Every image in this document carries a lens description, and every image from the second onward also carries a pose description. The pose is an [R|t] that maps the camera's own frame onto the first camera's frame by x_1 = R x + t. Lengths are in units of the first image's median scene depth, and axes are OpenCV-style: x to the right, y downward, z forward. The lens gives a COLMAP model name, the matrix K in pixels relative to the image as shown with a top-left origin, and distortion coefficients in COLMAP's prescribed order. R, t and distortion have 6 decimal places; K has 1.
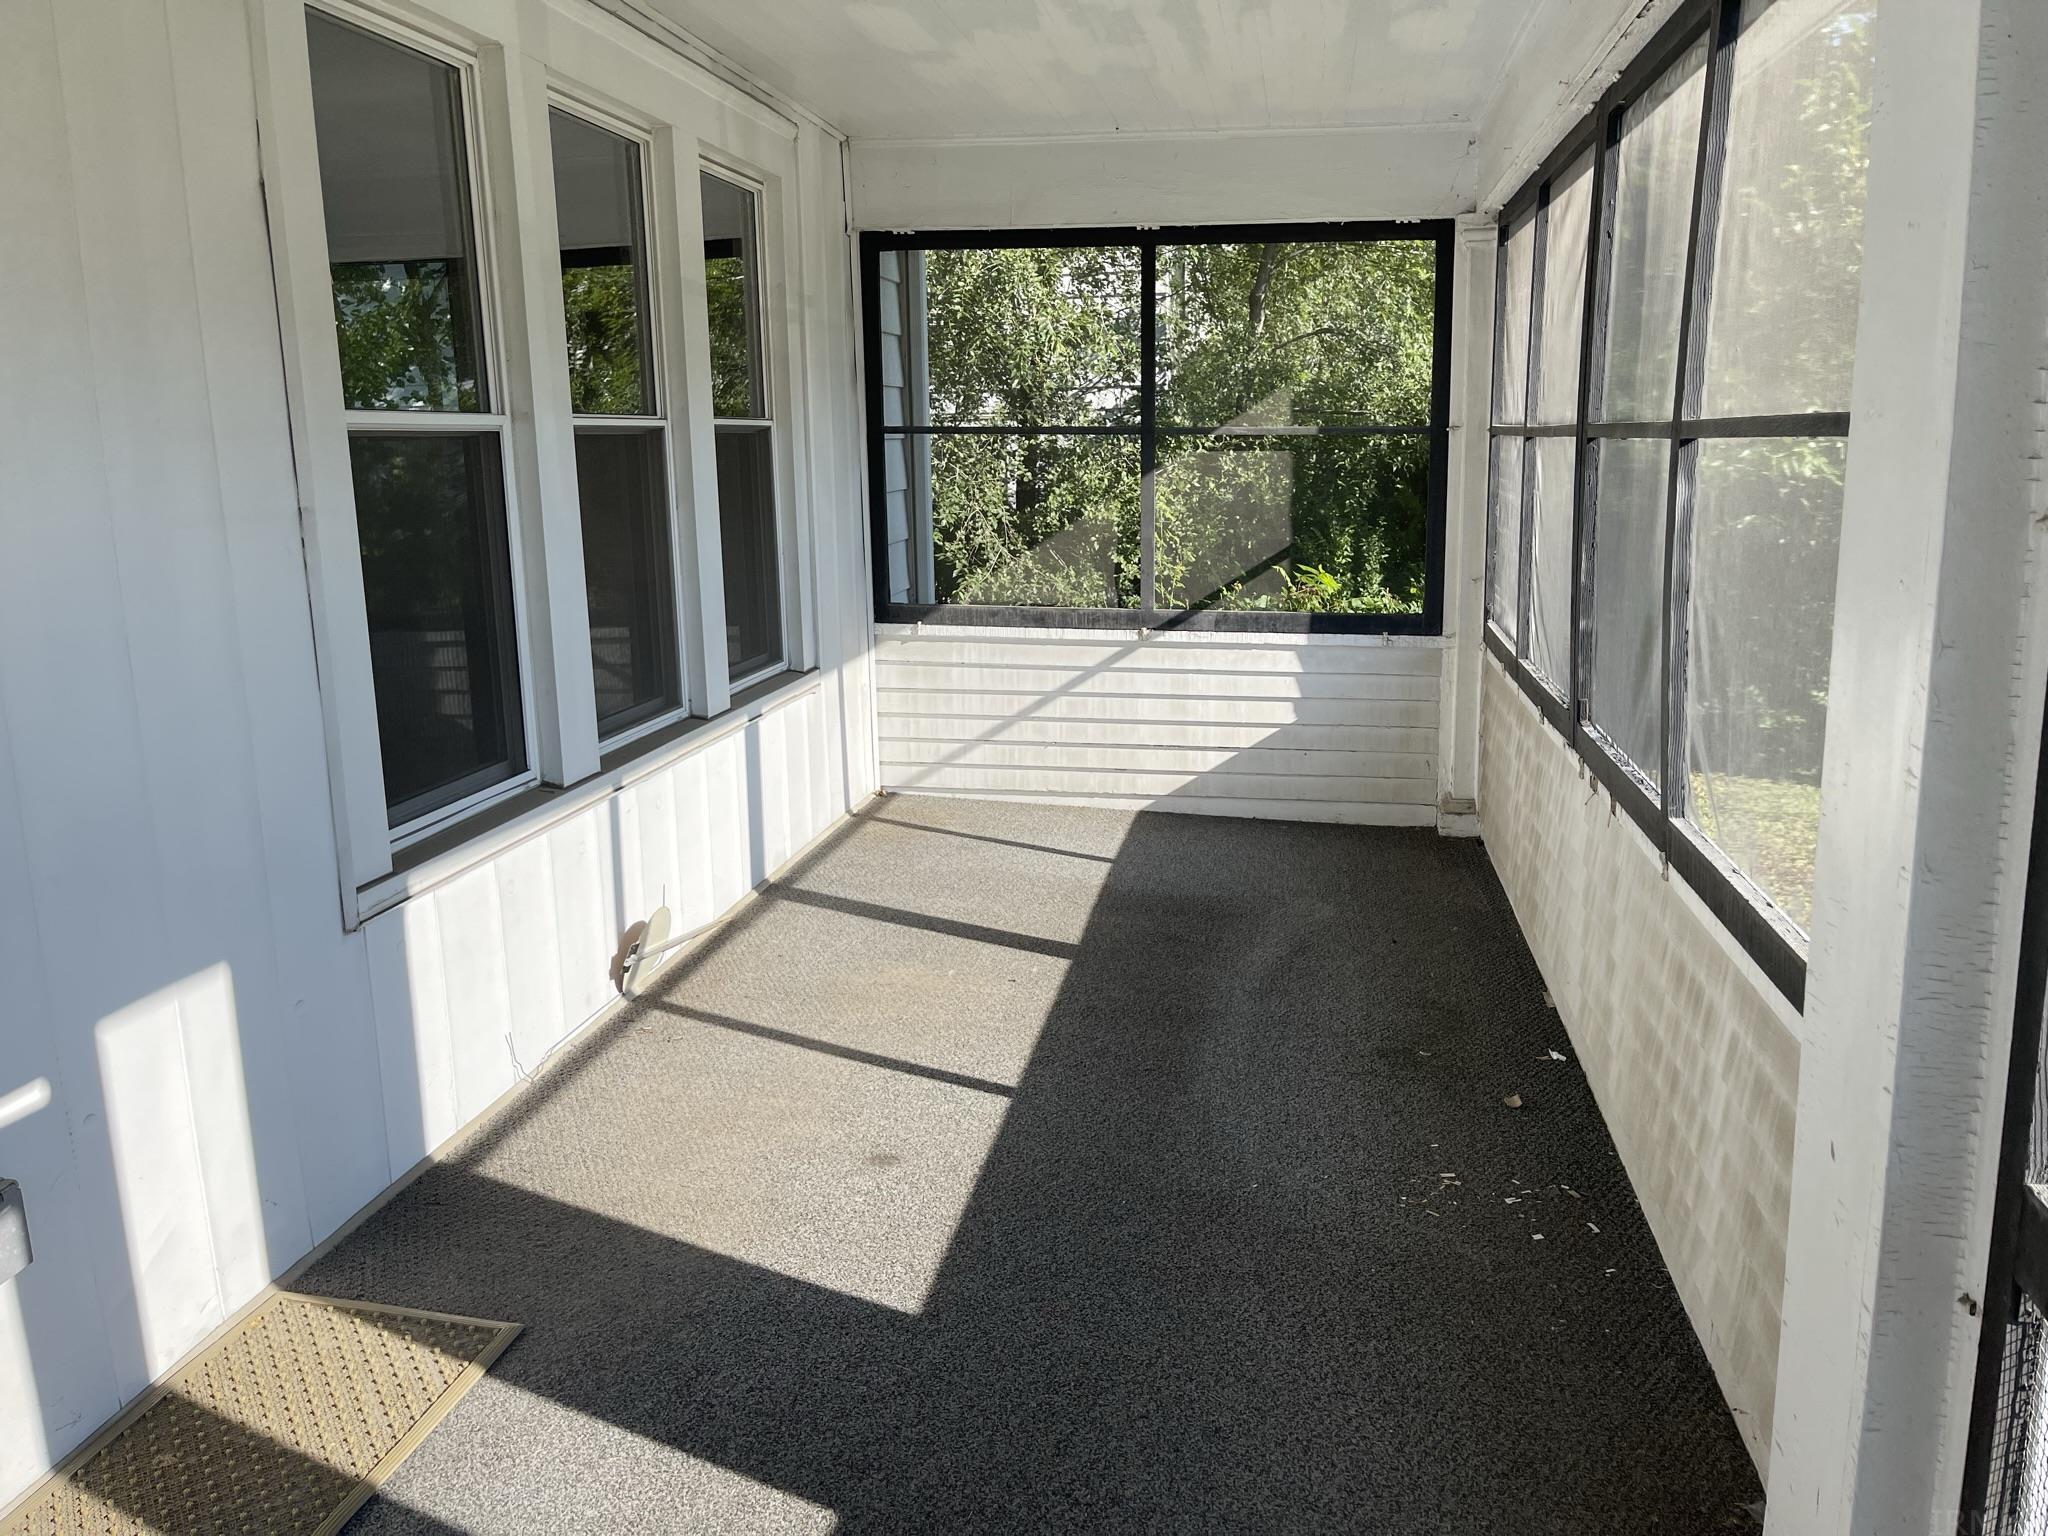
lens RADIAL K [[1559.5, 0, 1017.7], [0, 1559.5, 770.6], [0, 0, 1]] dist [0.072514, -0.094388]
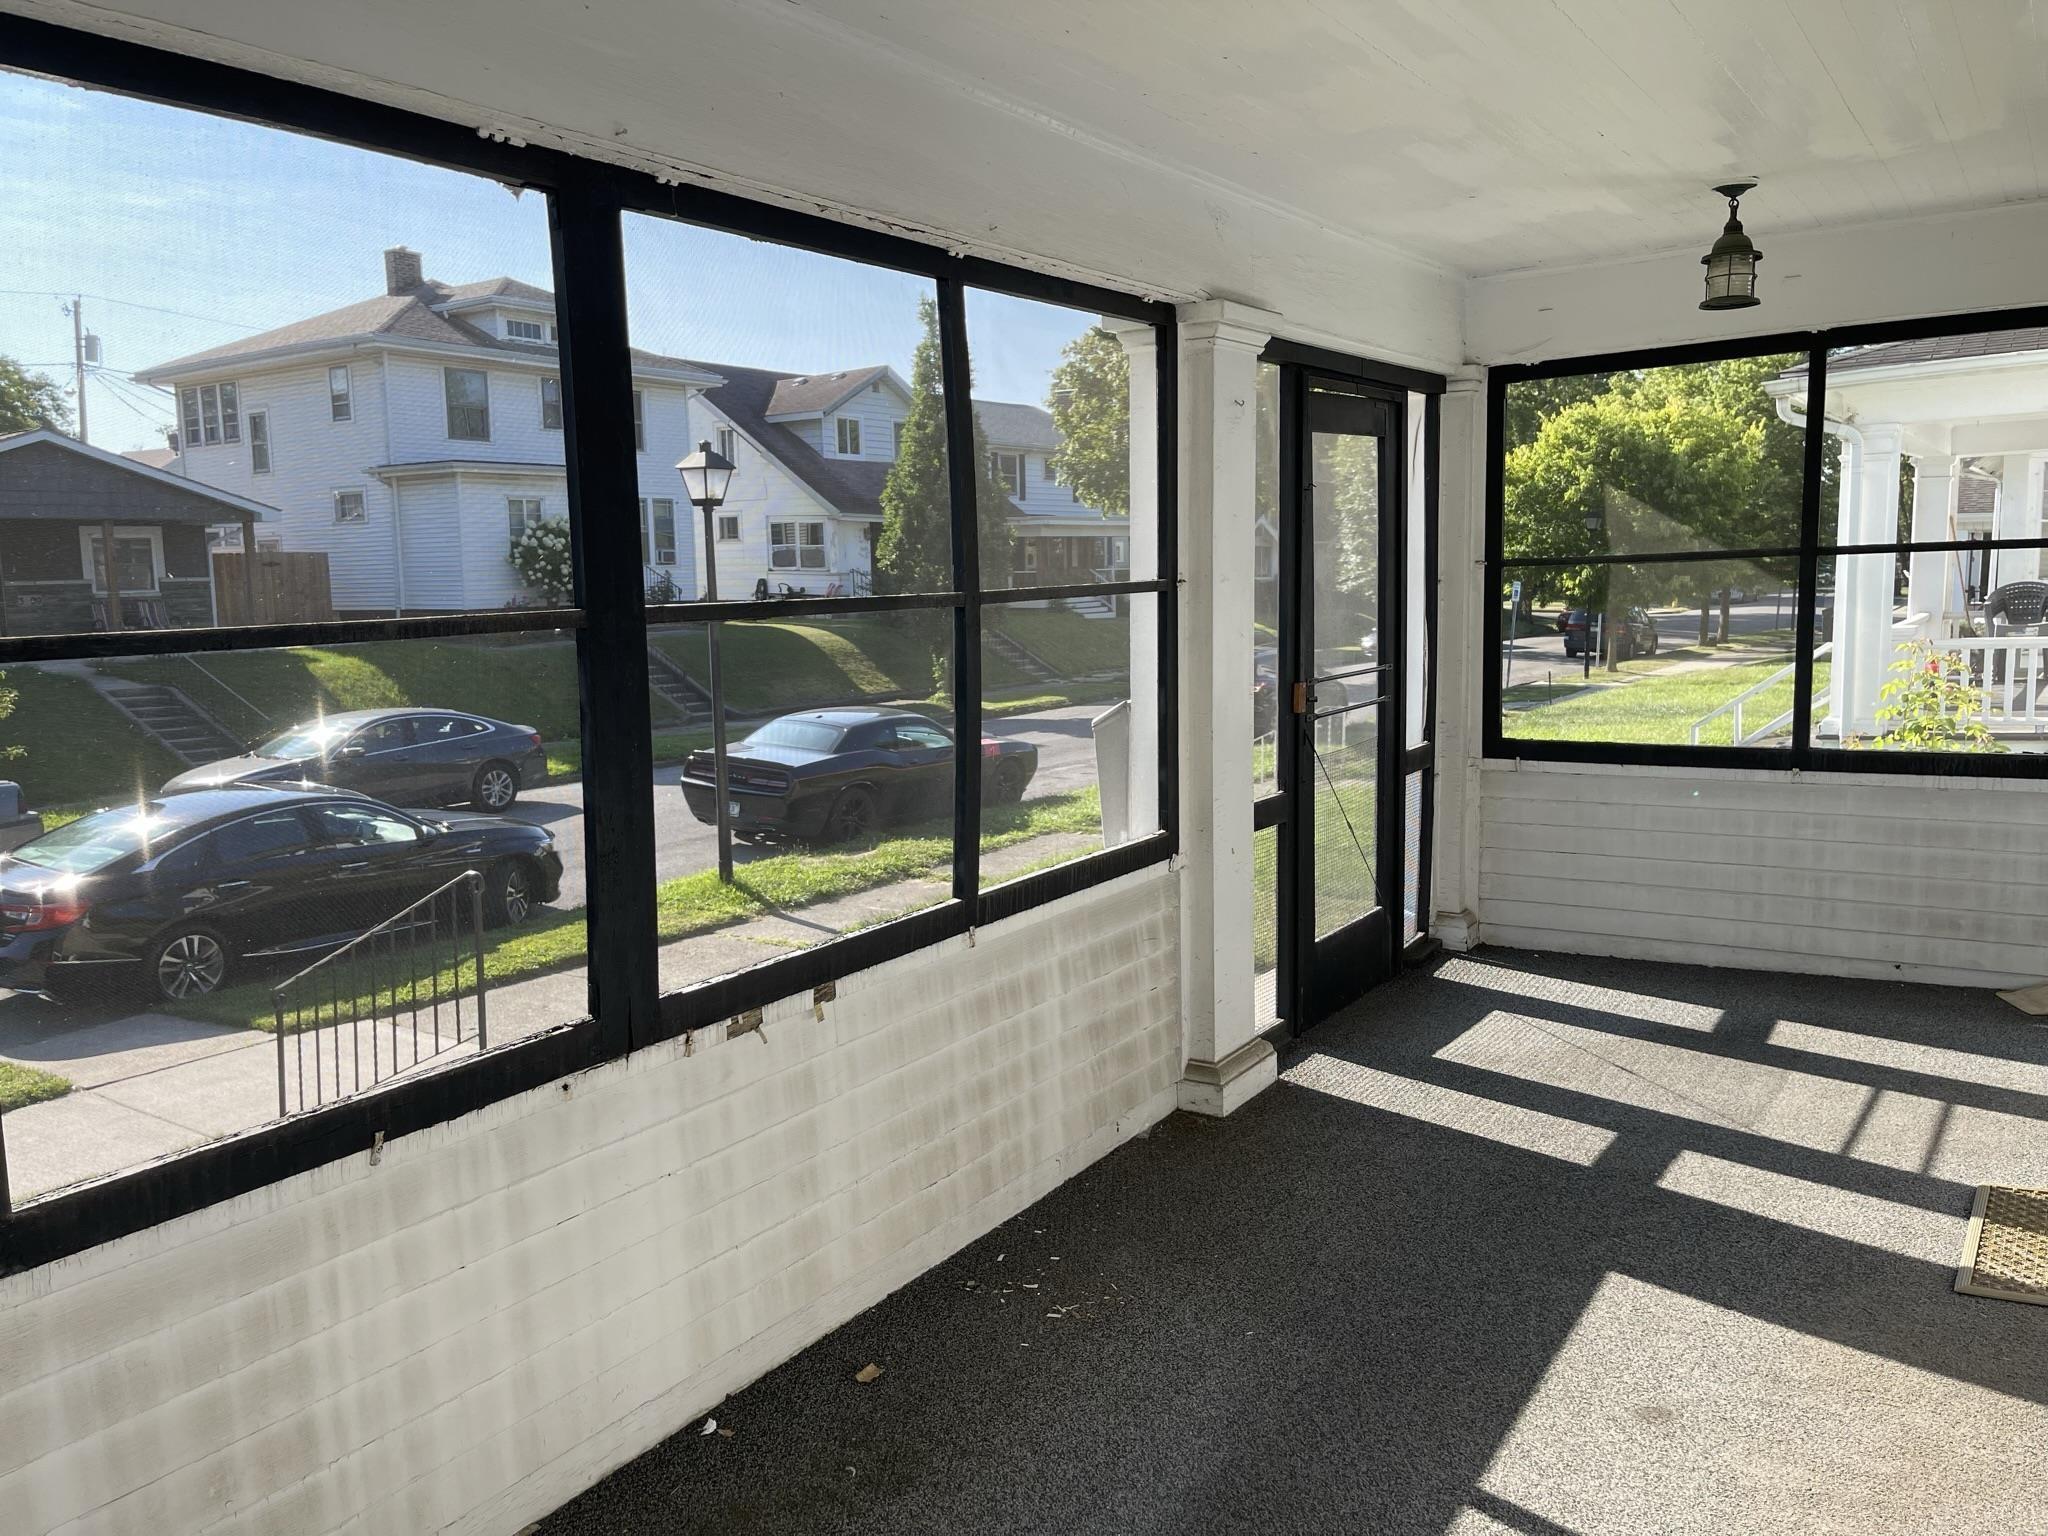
lens RADIAL K [[1559.5, 0, 1017.7], [0, 1559.5, 770.6], [0, 0, 1]] dist [0.072514, -0.094388]
pose [[-0.914934, -0.022410, 0.402982, -0.121508], [0.117991, 0.939987, 0.320160, -0.456659], [-0.385972, 0.340474, -0.857382, 1.995350]]
